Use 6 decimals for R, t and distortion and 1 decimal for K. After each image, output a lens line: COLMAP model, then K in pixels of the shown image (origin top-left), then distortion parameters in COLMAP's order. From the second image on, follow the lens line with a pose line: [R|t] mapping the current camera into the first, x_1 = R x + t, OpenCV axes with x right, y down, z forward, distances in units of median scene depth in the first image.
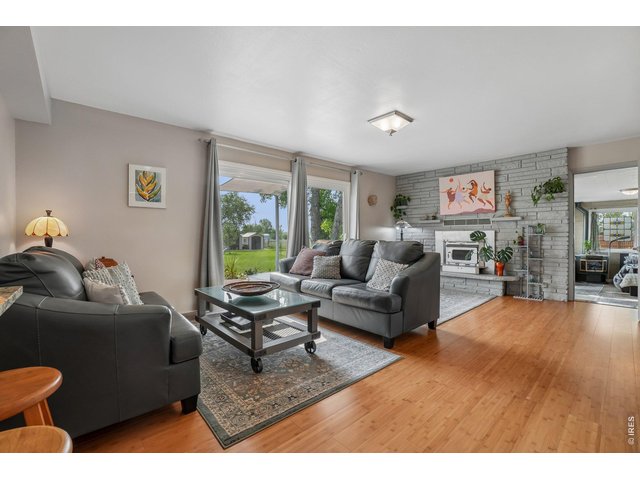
lens RADIAL K [[284.0, 0, 320.4], [0, 284.0, 240.3], [0, 0, 1]] dist [-0.042172, 0.000750]
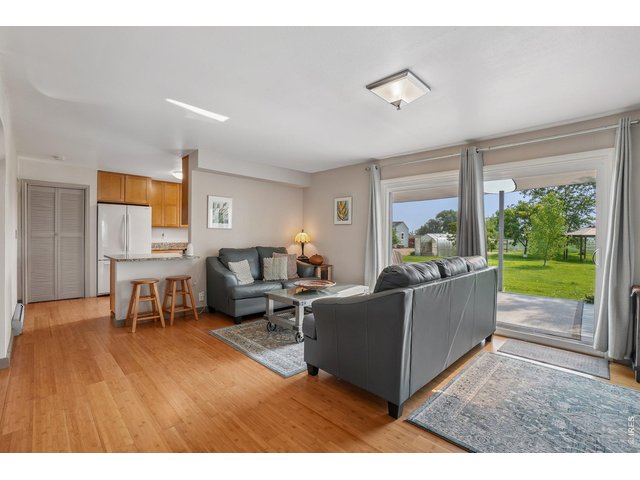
lens RADIAL K [[284.0, 0, 321.1], [0, 284.0, 239.2], [0, 0, 1]] dist [-0.042172, 0.000750]
pose [[0.068029, 0.025454, -0.997359, 1.406158], [-0.020253, 0.999504, 0.024127, -0.106658], [0.997478, 0.018558, 0.068511, 1.156540]]
